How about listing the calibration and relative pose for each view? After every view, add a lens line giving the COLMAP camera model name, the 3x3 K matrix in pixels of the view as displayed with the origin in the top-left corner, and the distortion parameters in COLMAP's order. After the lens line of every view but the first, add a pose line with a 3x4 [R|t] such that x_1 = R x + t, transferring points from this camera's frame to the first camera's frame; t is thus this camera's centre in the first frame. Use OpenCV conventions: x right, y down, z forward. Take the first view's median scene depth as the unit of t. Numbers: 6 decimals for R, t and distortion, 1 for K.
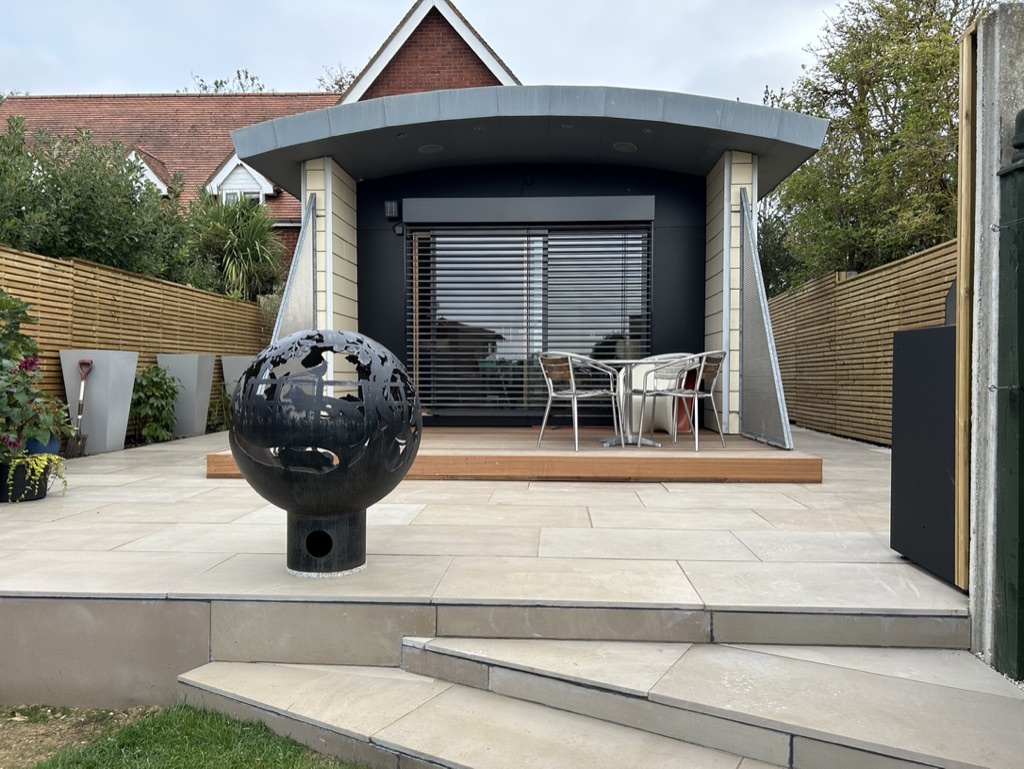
lens RADIAL K [[788.4, 0, 512.9], [0, 788.4, 385.6], [0, 0, 1]] dist [-0.003792, -0.004688]
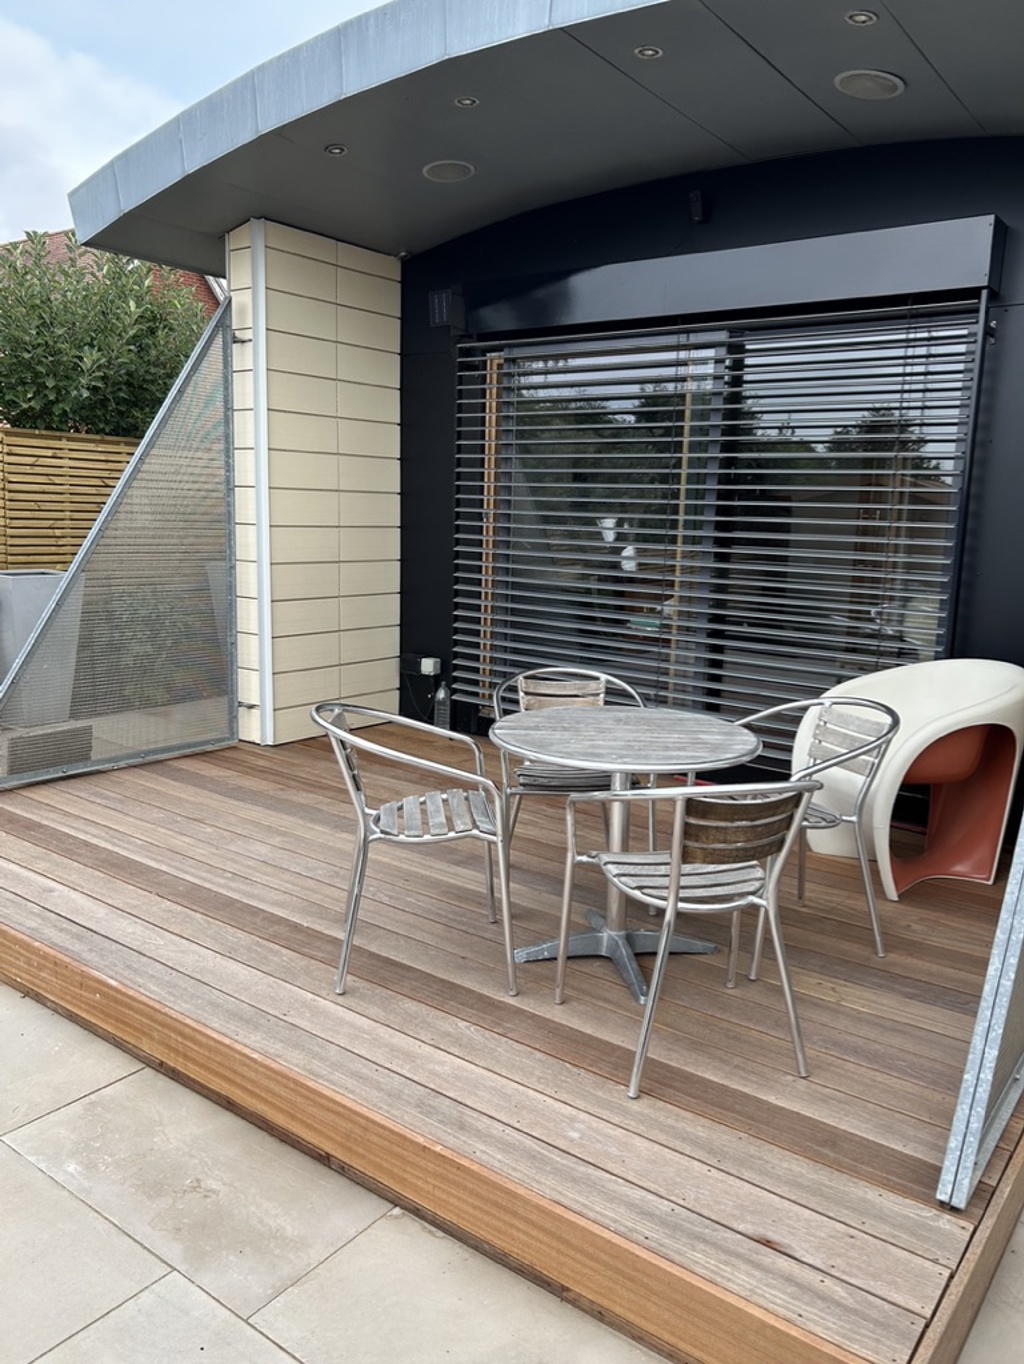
lens RADIAL K [[1050.2, 0, 512.5], [0, 1050.2, 682.3], [0, 0, 1]] dist [-0.003792, -0.004688]
pose [[0.836462, 0.110774, -0.536713, 0.285629], [-0.032997, 0.987761, 0.152442, -0.096064], [0.547031, -0.109802, 0.829880, 0.459336]]
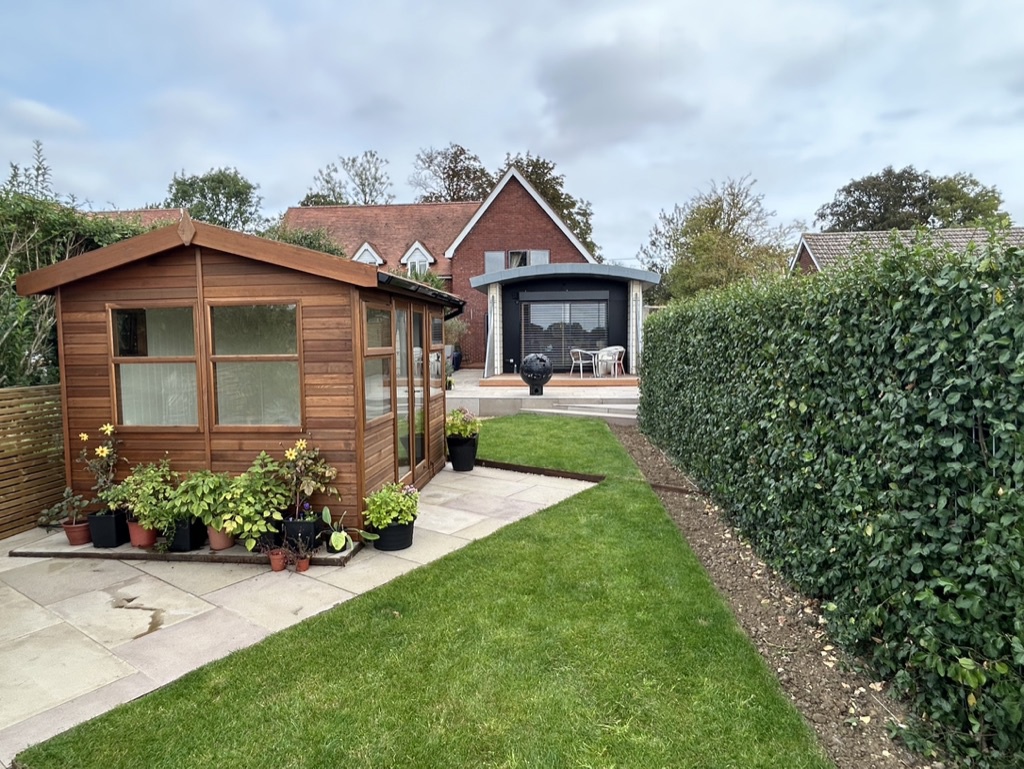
lens RADIAL K [[596.7, 0, 511.2], [0, 596.7, 381.4], [0, 0, 1]] dist [0.000453, 0.000014]
pose [[0.998959, -0.013007, -0.043720, -0.082693], [0.015530, 0.998204, 0.057858, -0.045693], [0.042889, -0.058477, 0.997367, -1.189349]]
